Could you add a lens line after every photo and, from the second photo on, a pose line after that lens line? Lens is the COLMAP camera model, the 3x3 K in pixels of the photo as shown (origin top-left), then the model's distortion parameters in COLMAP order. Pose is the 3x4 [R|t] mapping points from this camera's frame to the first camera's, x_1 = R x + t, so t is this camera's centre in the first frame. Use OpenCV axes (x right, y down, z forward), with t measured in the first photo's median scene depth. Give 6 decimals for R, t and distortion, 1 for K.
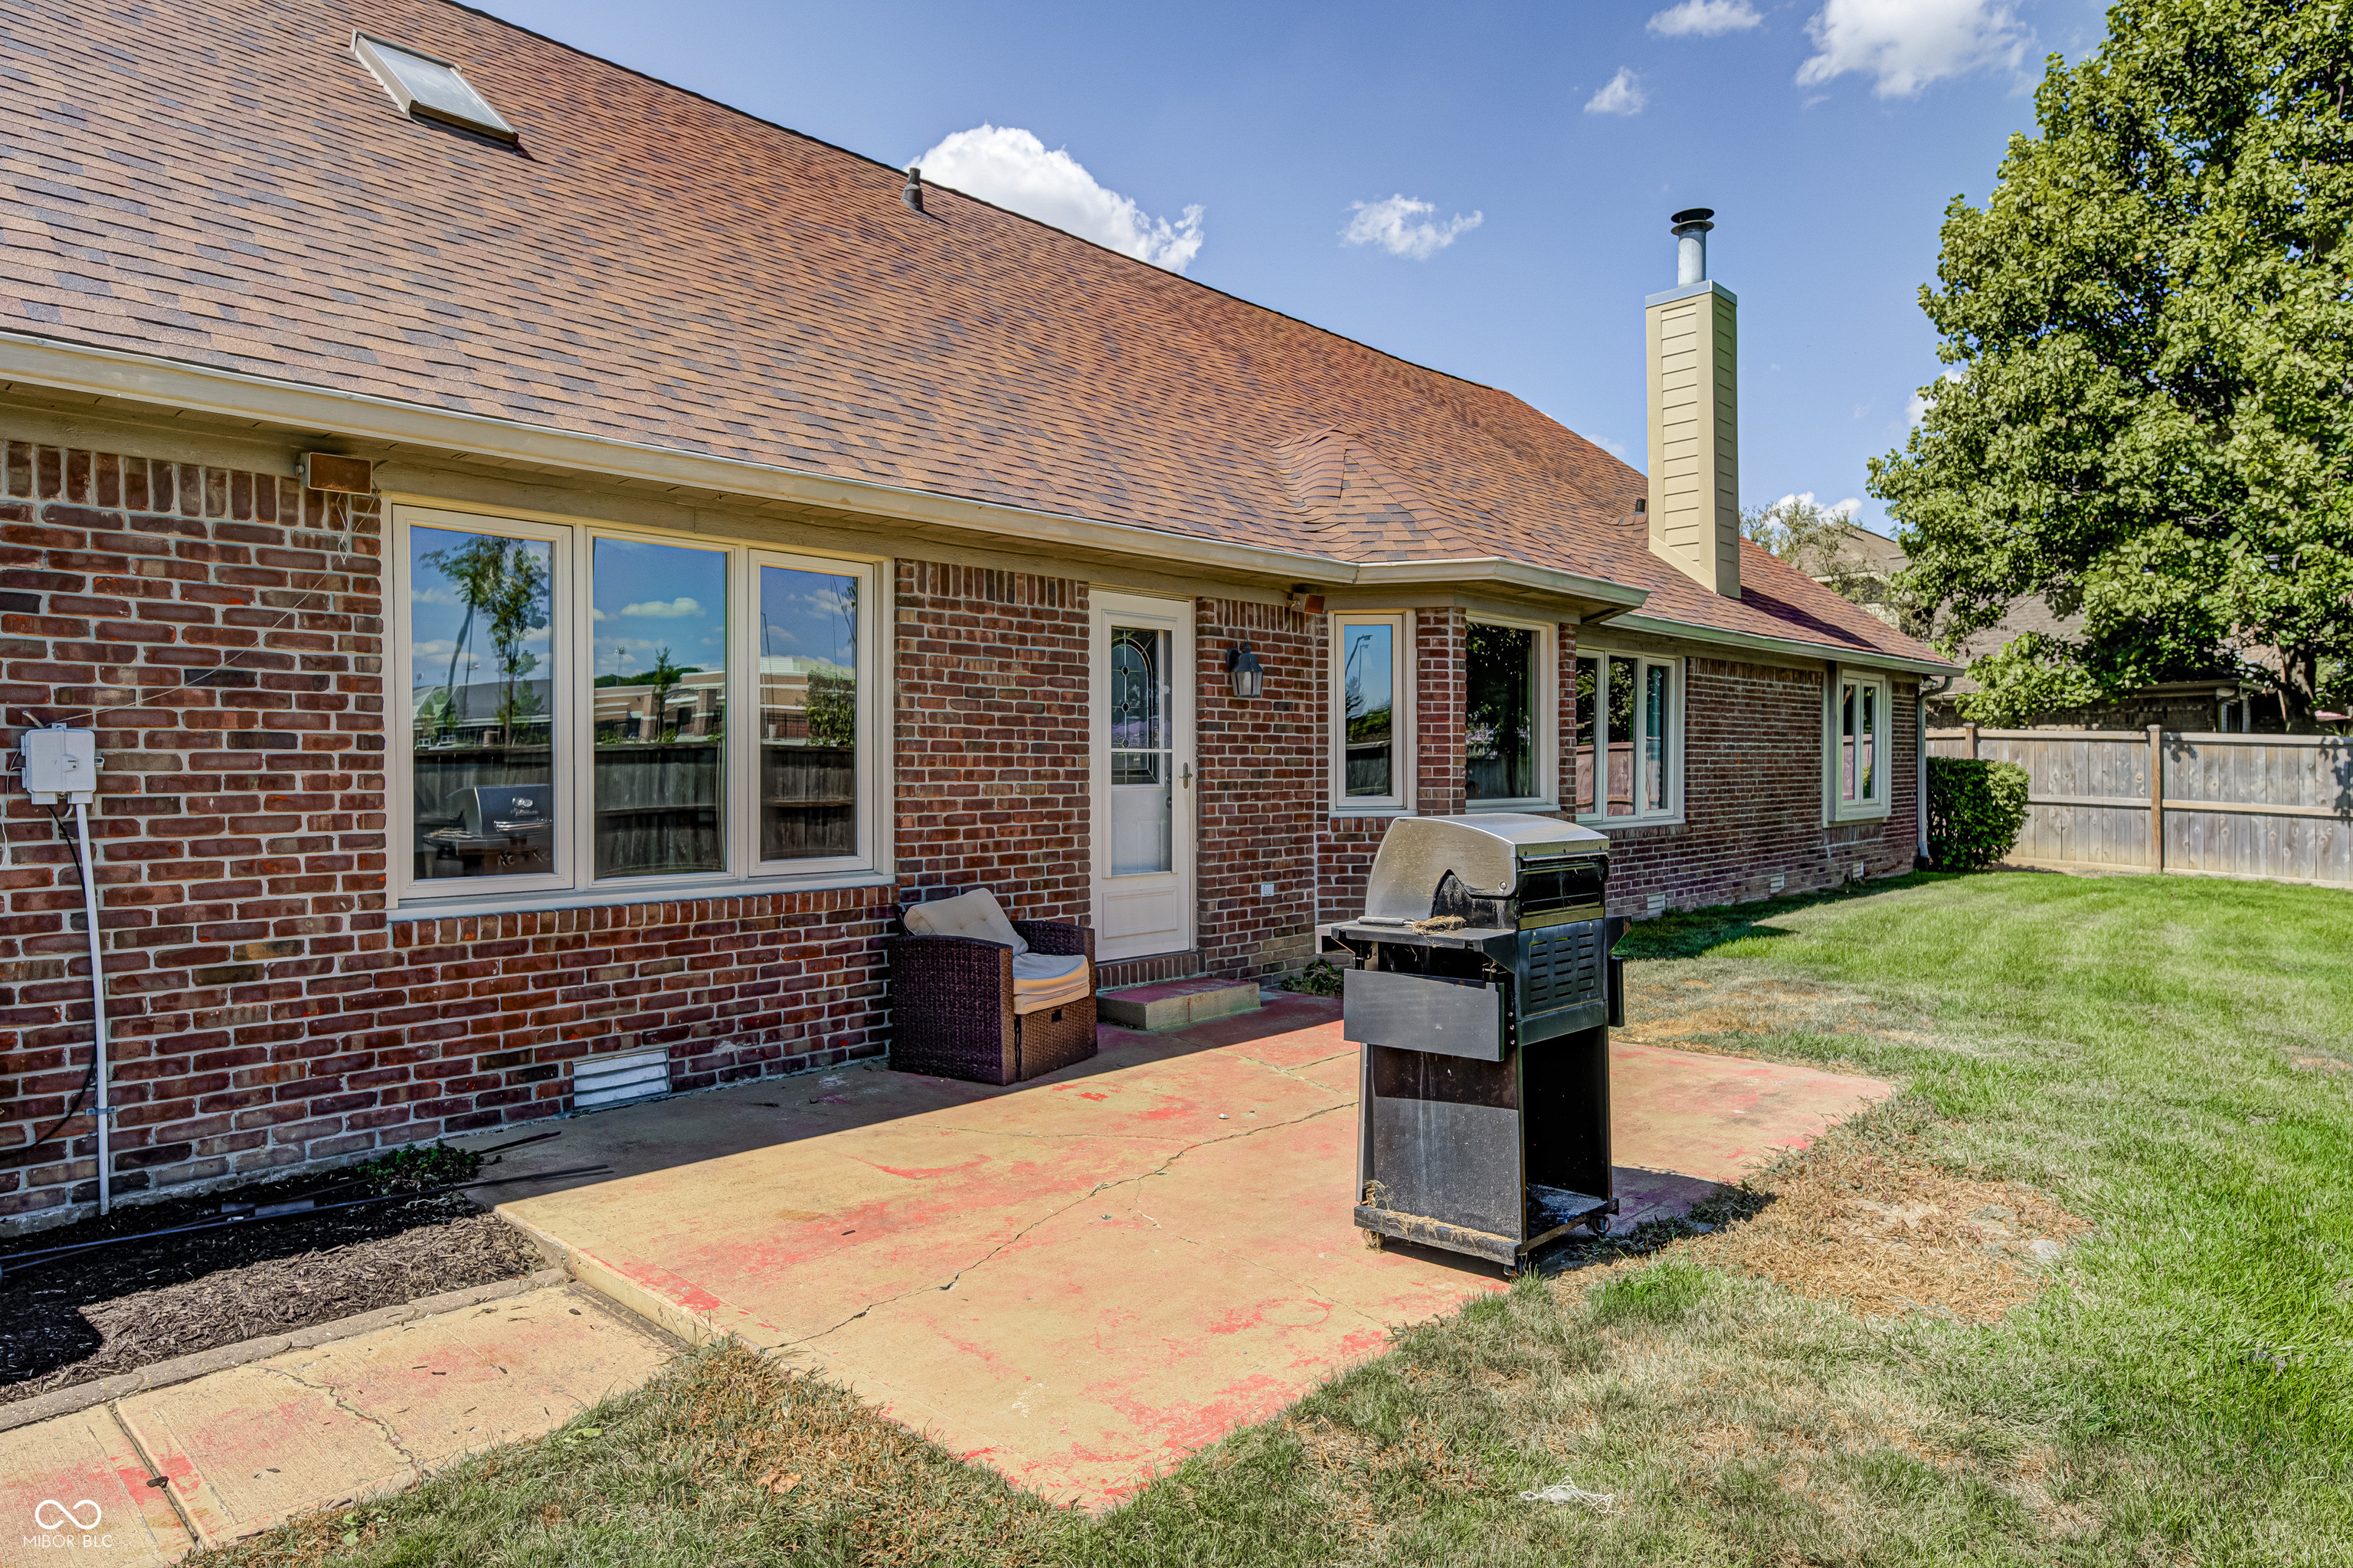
lens RADIAL K [[1365.3, 0, 1175.1], [0, 1365.3, 789.2], [0, 0, 1]] dist [0.018921, 0.000526]
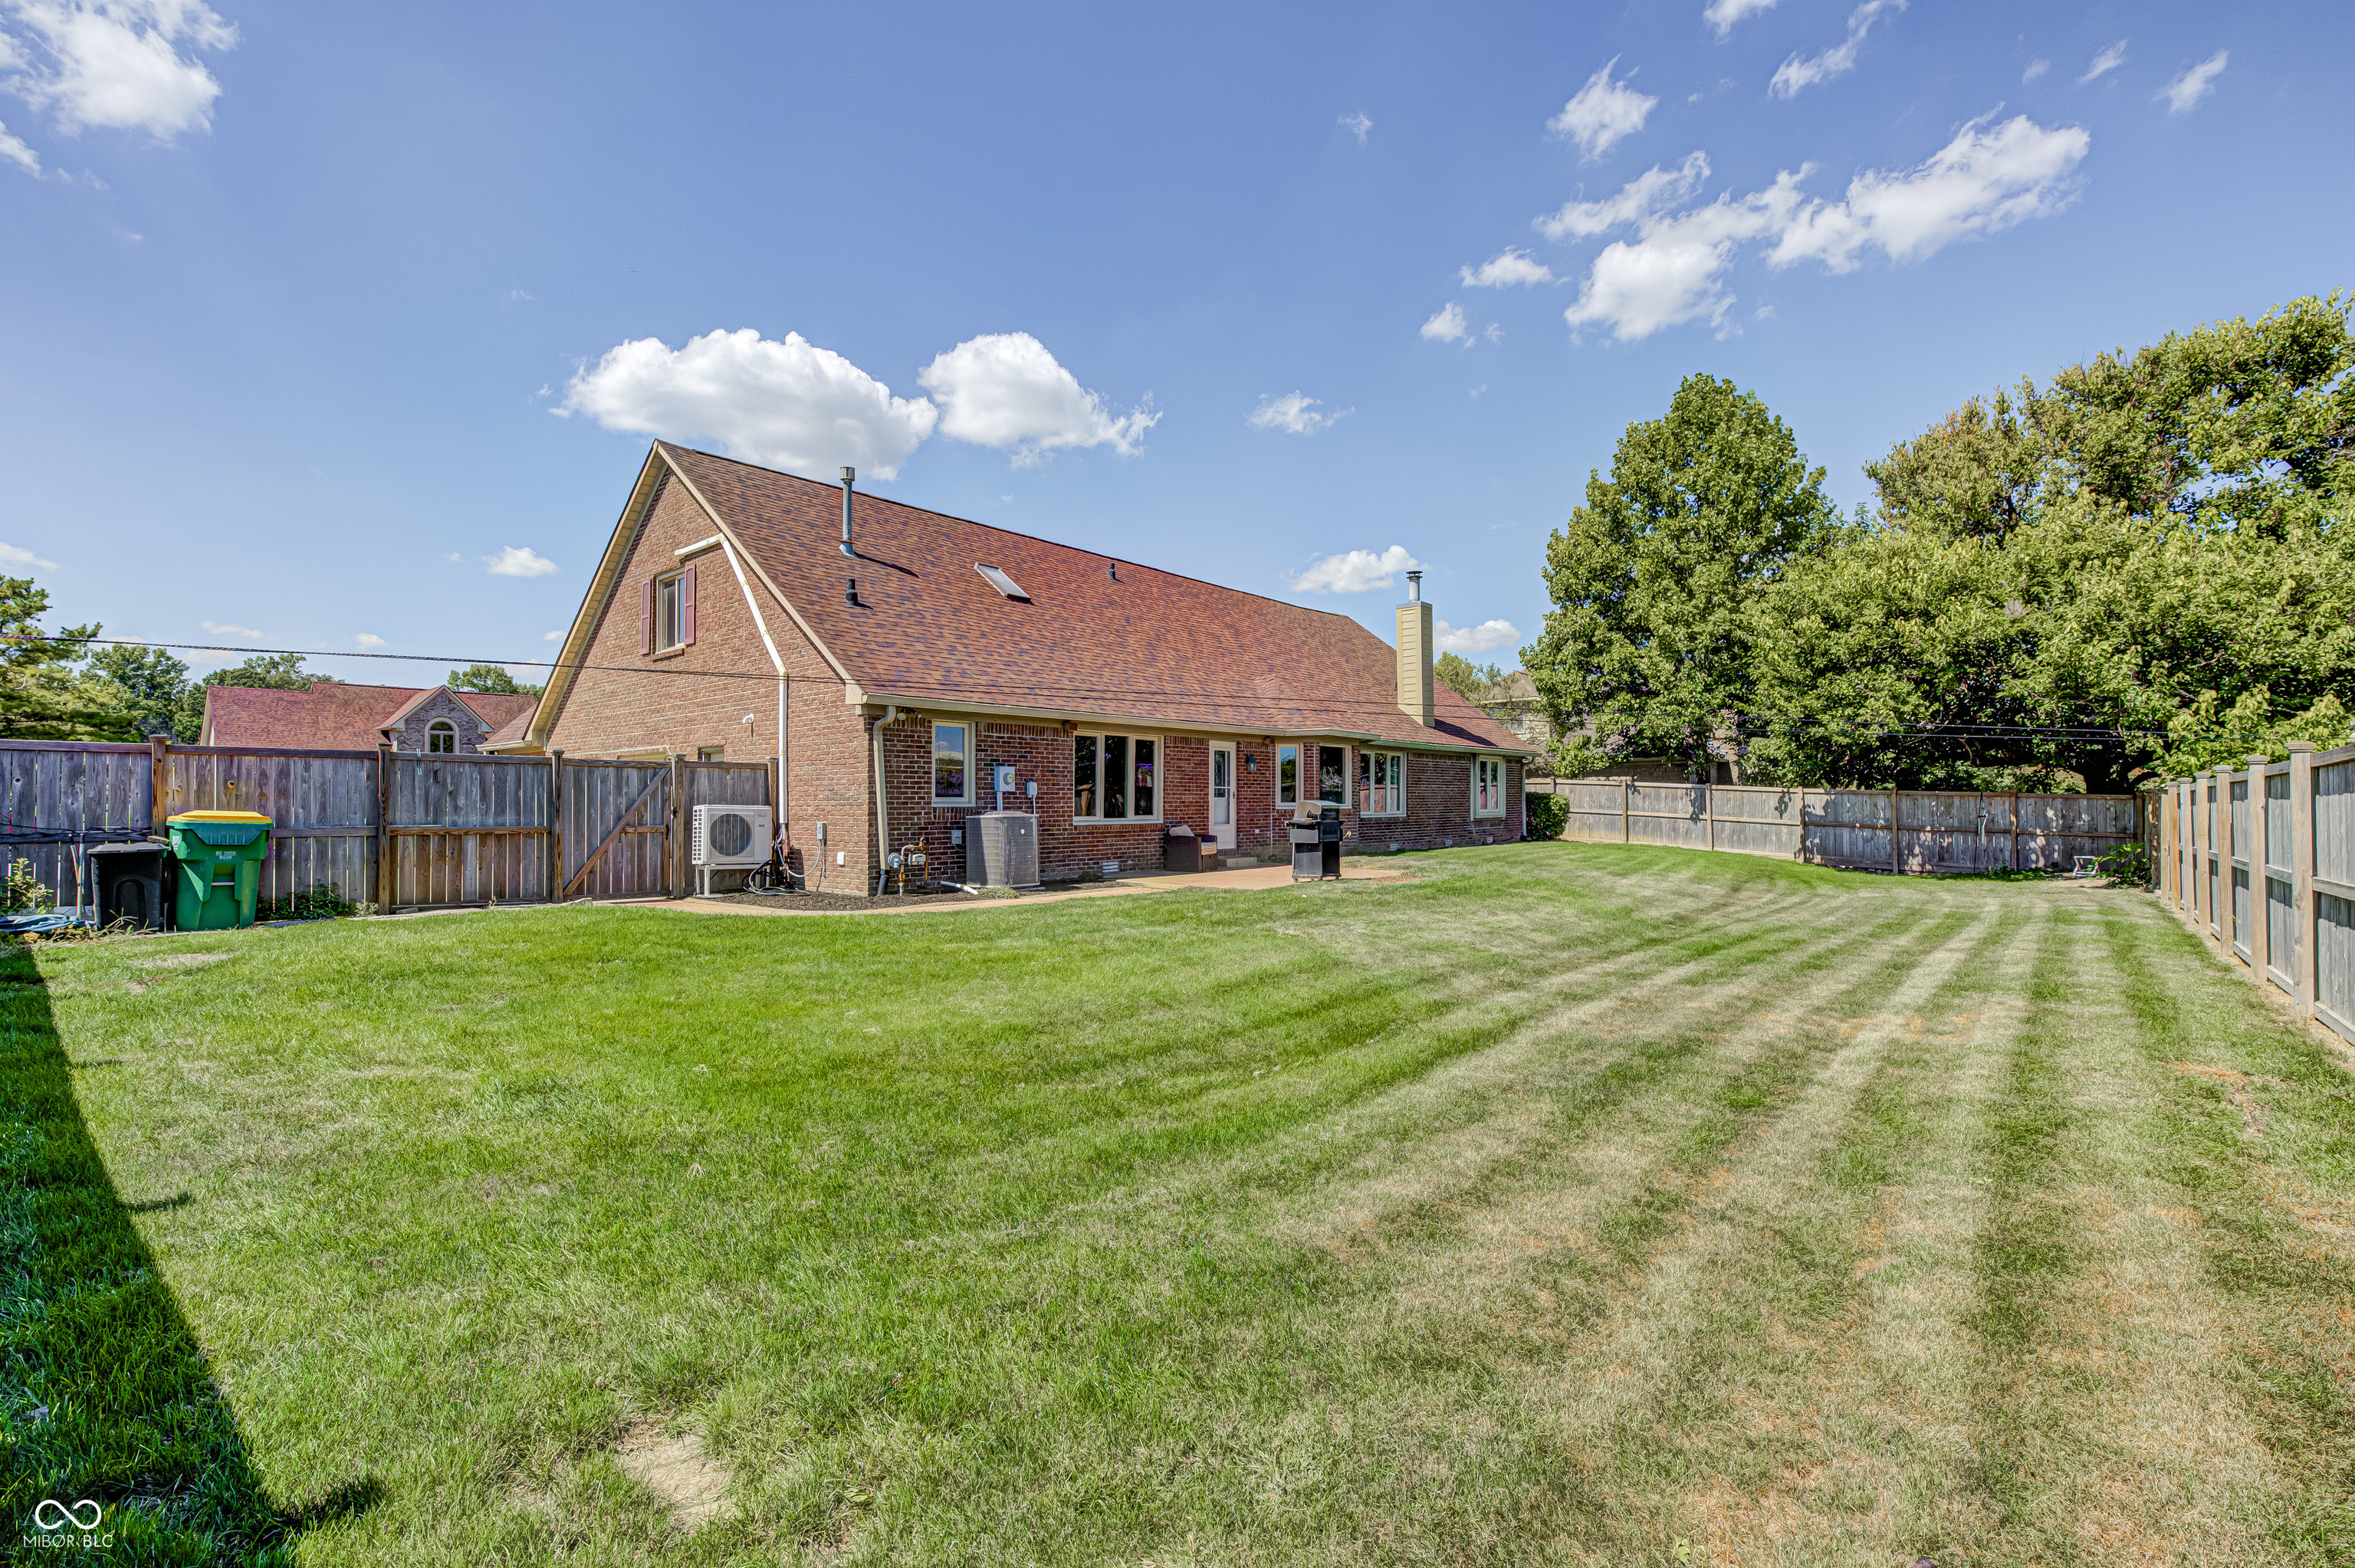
lens RADIAL K [[1078.0, 0, 1174.6], [0, 1078.0, 786.0], [0, 0, 1]] dist [-0.000897, -0.000027]
pose [[0.998475, 0.007347, 0.054710, -0.262315], [-0.005887, 0.999624, -0.026795, 0.036282], [-0.054886, 0.026432, 0.998143, -1.500004]]
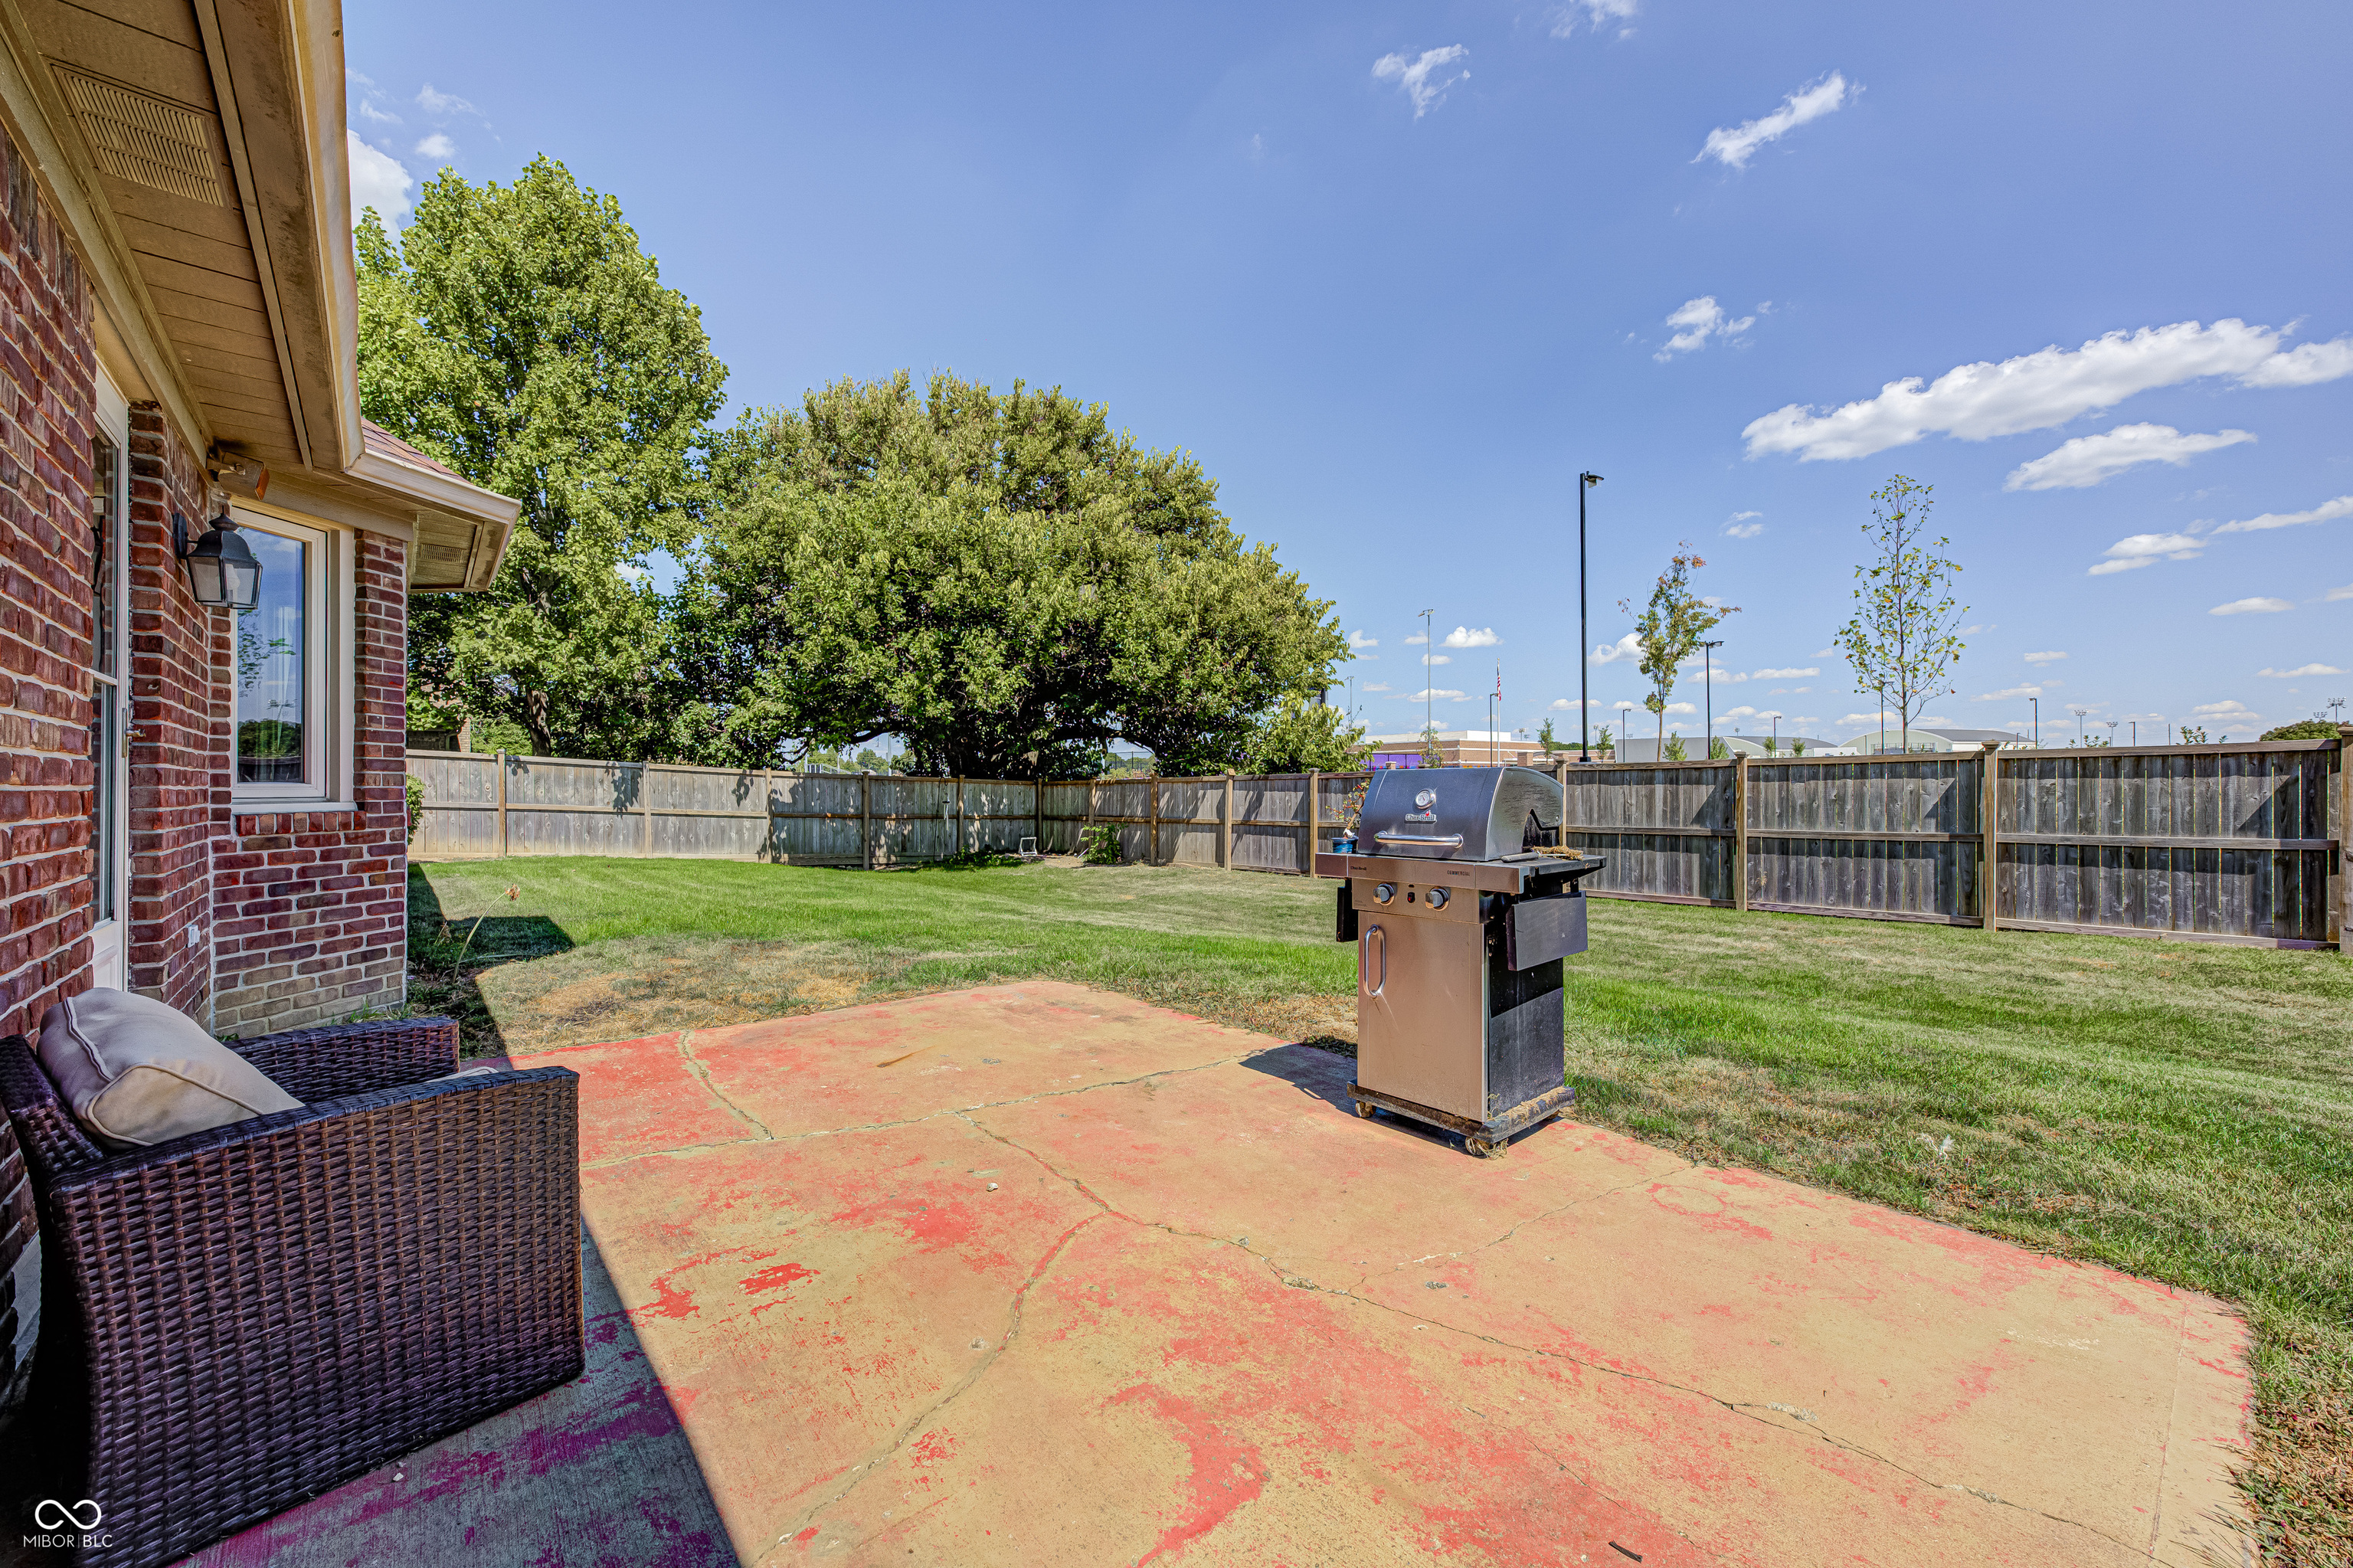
lens RADIAL K [[921.5, 0, 1172.0], [0, 921.5, 785.1], [0, 0, 1]] dist [0.002265, -0.000060]
pose [[0.107205, 0.010332, 0.994183, -0.273884], [0.011563, 0.999865, -0.011638, 0.017138], [-0.994170, 0.012743, 0.107072, 0.510553]]
